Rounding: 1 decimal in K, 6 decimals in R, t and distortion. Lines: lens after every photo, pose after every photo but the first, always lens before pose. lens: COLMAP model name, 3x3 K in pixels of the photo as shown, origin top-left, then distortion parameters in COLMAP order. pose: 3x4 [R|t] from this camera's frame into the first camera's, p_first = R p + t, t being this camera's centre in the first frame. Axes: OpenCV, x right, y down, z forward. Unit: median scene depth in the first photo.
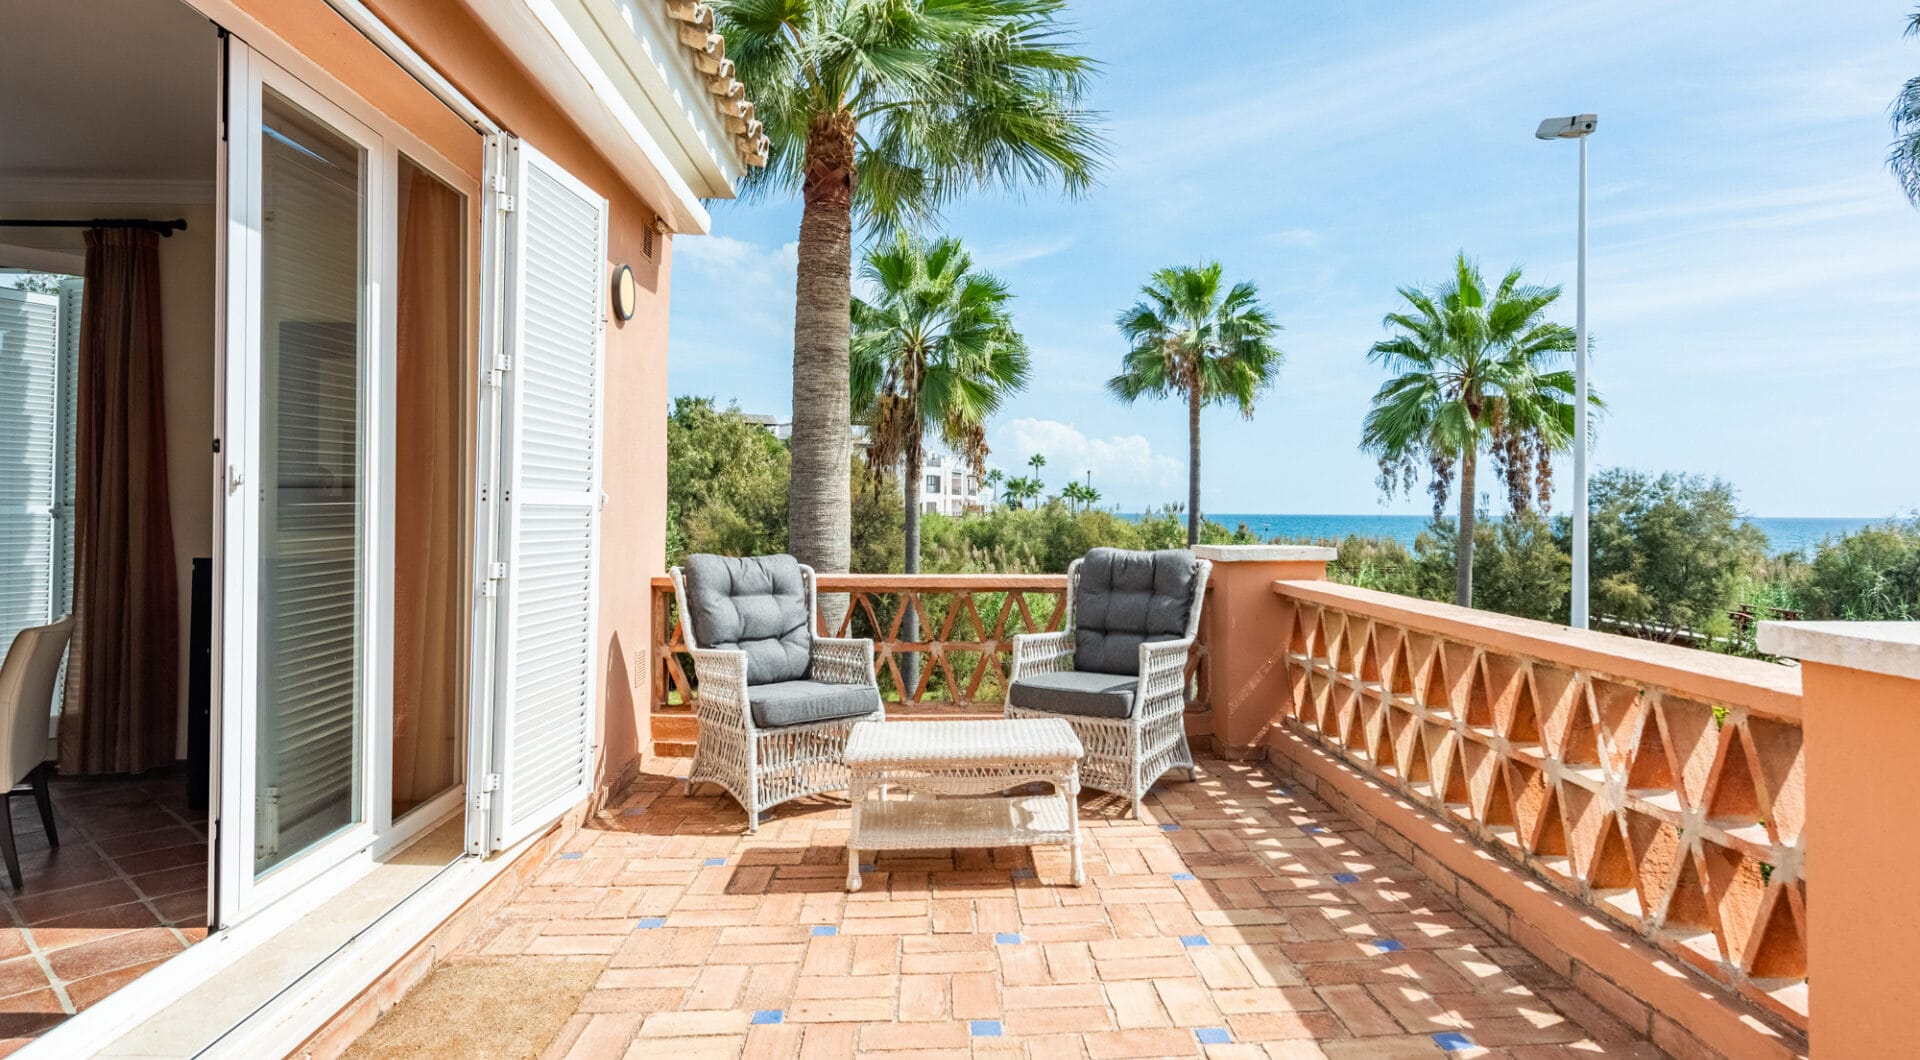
lens RADIAL K [[1070.6, 0, 961.5], [0, 1070.6, 491.5], [0, 0, 1]] dist [0.017584, -0.000257]
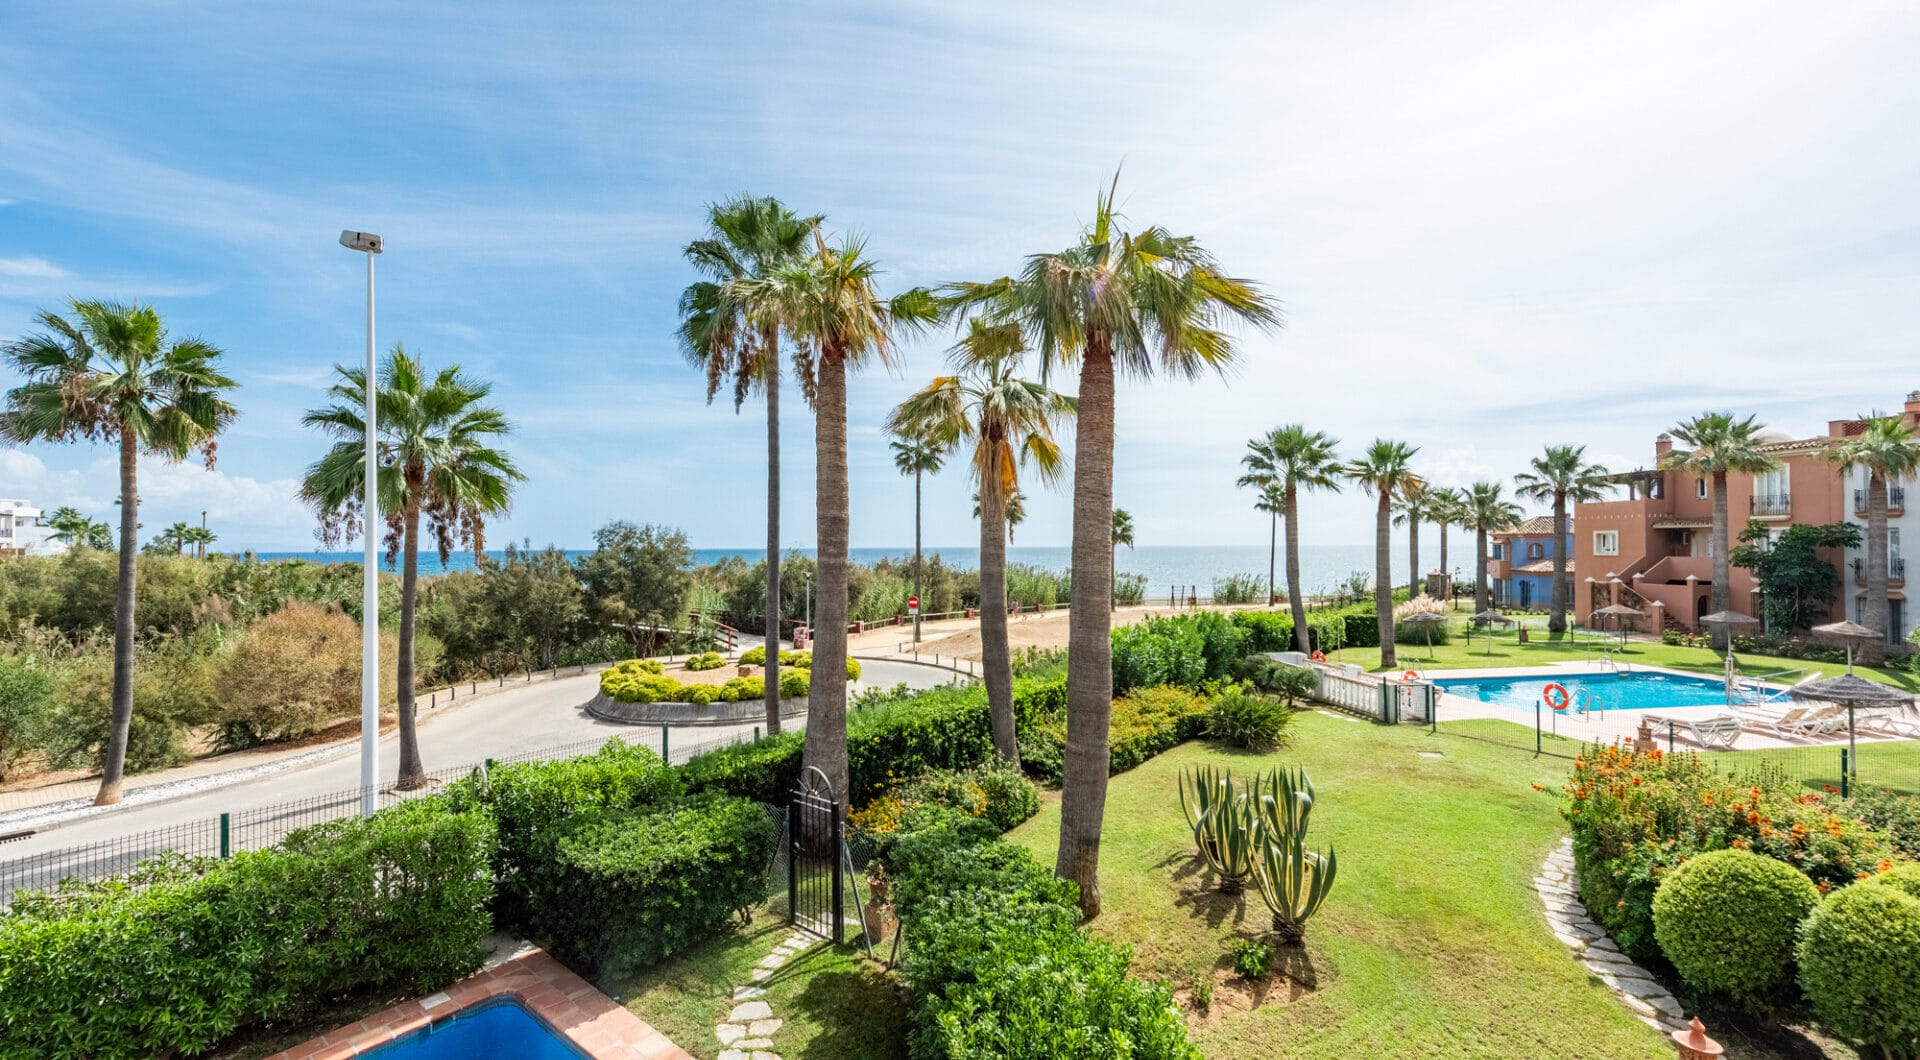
lens RADIAL K [[766.3, 0, 958.7], [0, 766.3, 539.8], [0, 0, 1]] dist [0.023995, -0.008414]
pose [[0.646175, -0.003609, 0.763181, 0.208846], [-0.003453, 0.999965, 0.007653, -0.011963], [-0.763181, -0.007581, 0.646140, -0.033257]]
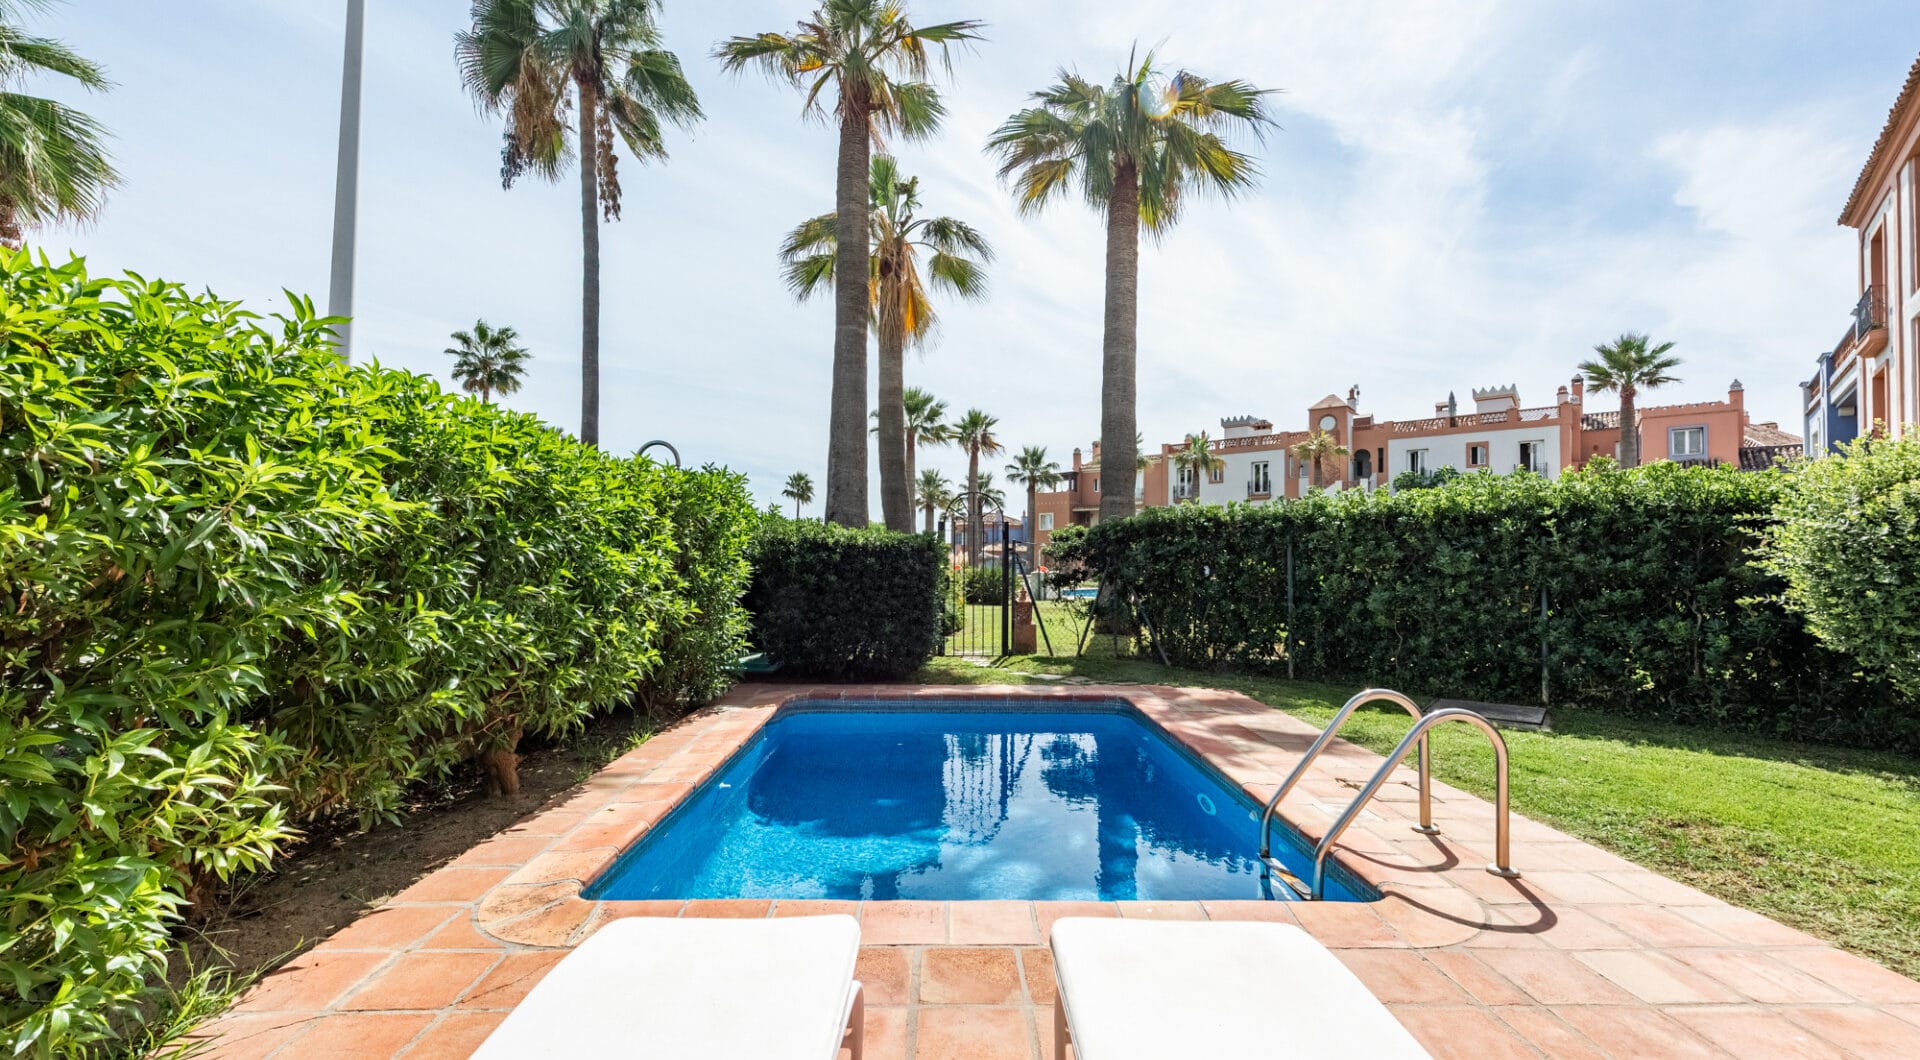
lens RADIAL K [[752.7, 0, 960.3], [0, 752.7, 542.1], [0, 0, 1]] dist [0.007965, -0.000202]
pose [[0.002433, 0.020812, 0.999780, 0.048136], [-0.025273, 0.999465, -0.020744, 0.179306], [-0.999678, -0.025217, 0.002957, 0.361222]]
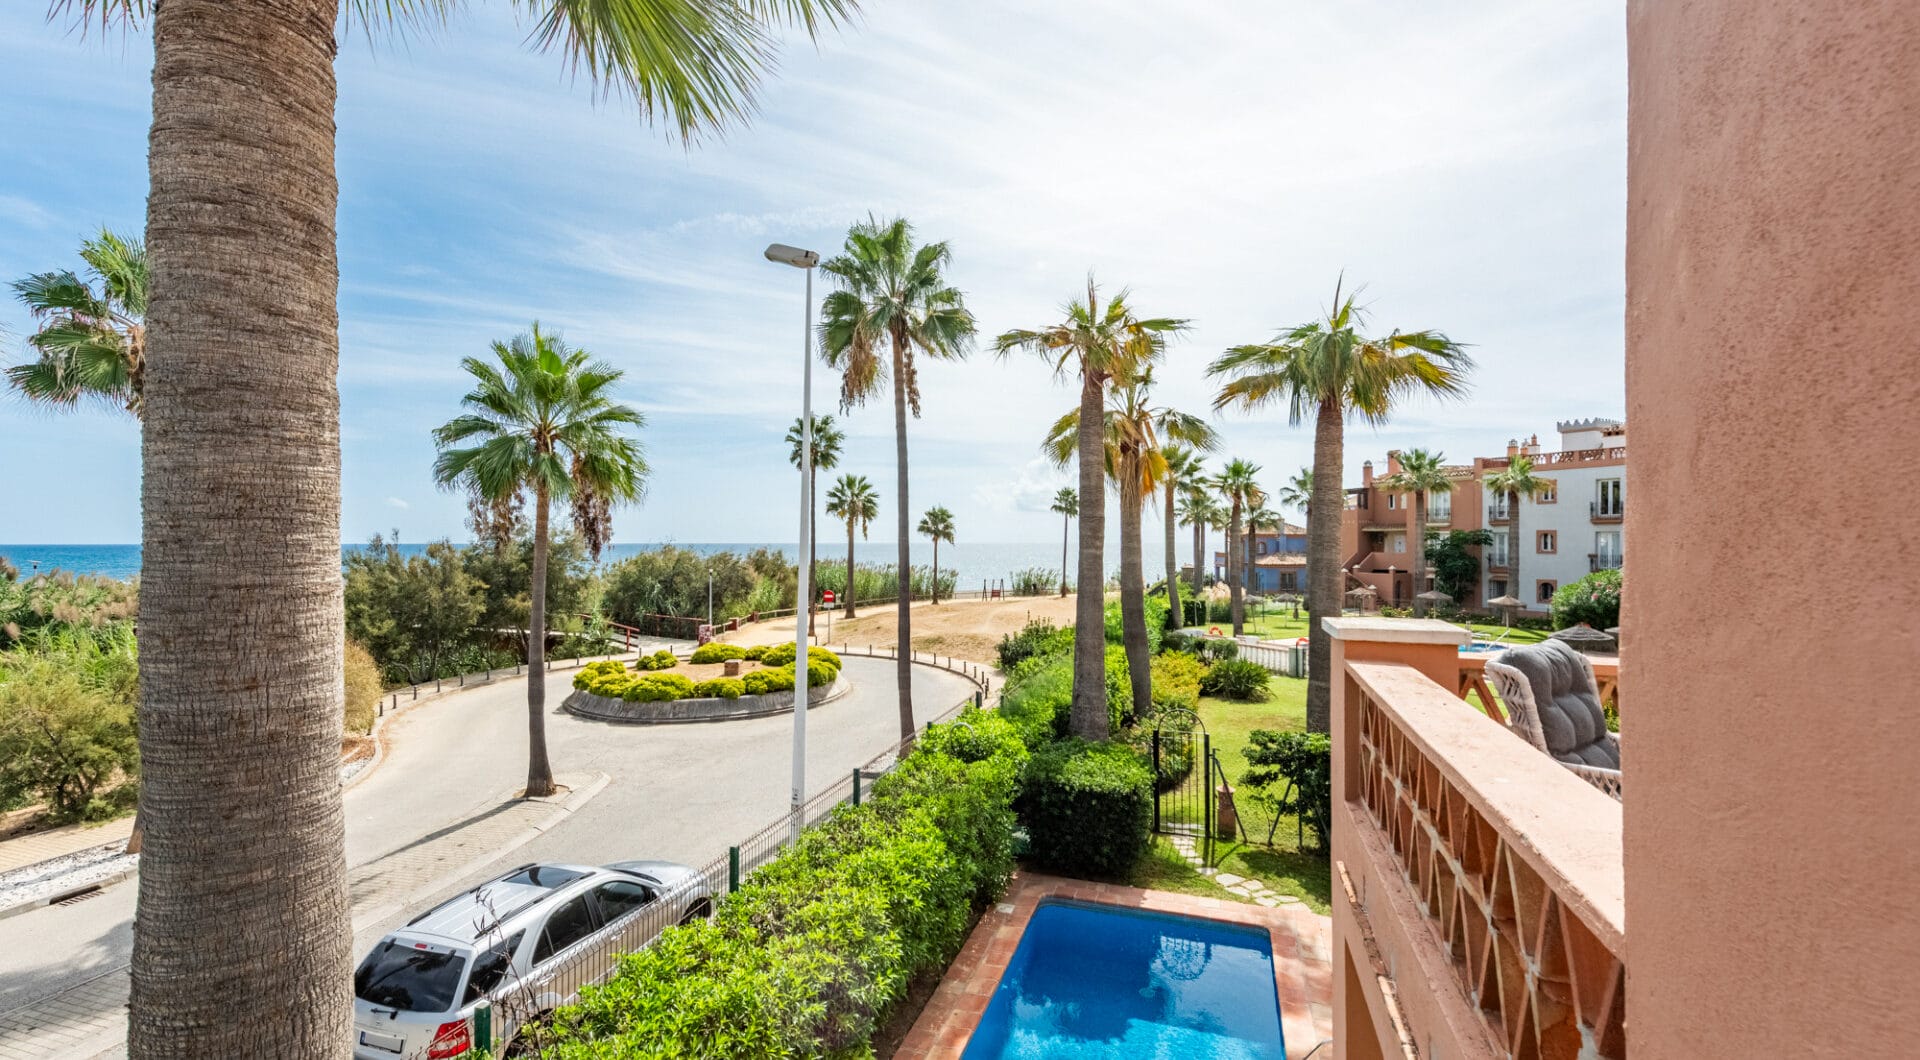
lens RADIAL K [[774.3, 0, 956.9], [0, 774.3, 539.6], [0, 0, 1]] dist [0.010818, -0.000117]
pose [[0.352595, -0.003418, 0.935770, -0.147588], [-0.013912, 0.999864, 0.008894, -0.007488], [-0.935673, -0.016154, 0.352499, 0.303982]]
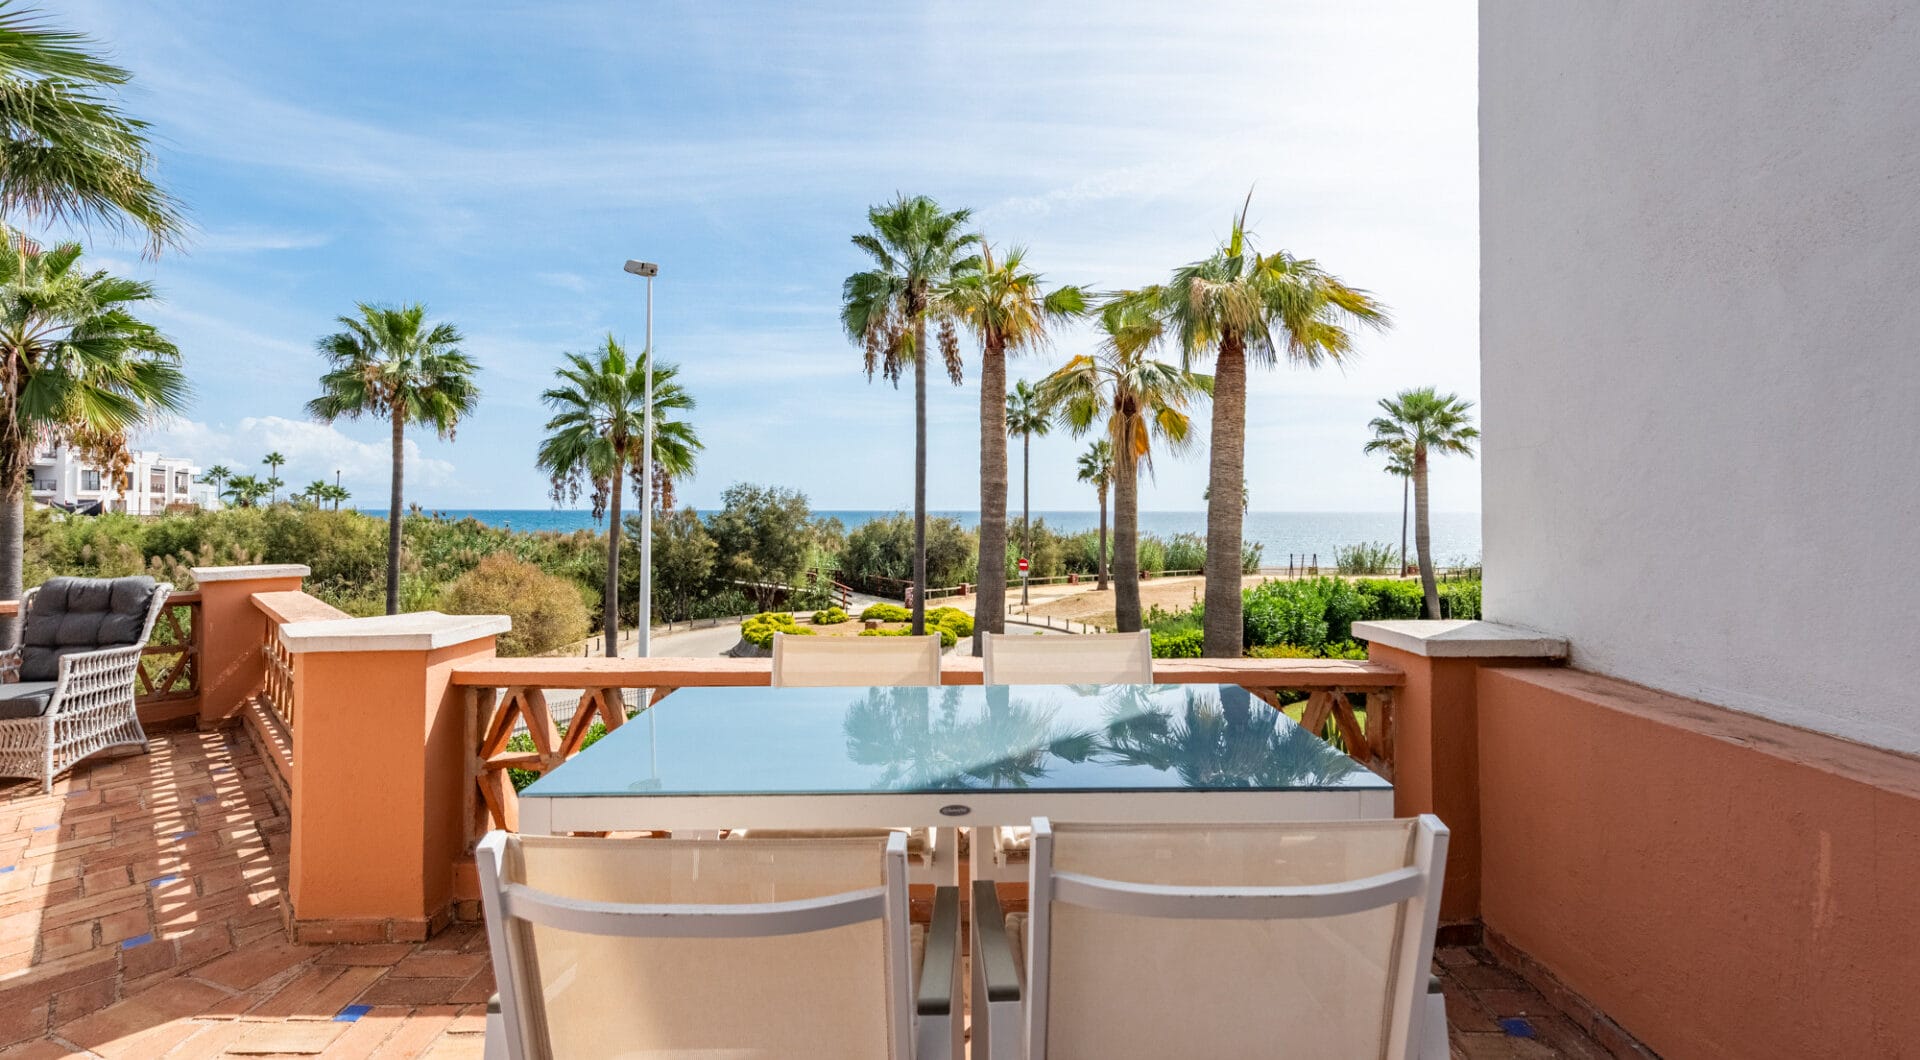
lens RADIAL K [[818.4, 0, 955.9], [0, 818.4, 493.0], [0, 0, 1]] dist [0.024482, -0.008459]
pose [[0.729522, 0.009915, 0.683886, 0.057162], [-0.010708, 0.999938, -0.003075, -0.013039], [-0.683874, -0.005080, 0.729583, -0.098043]]
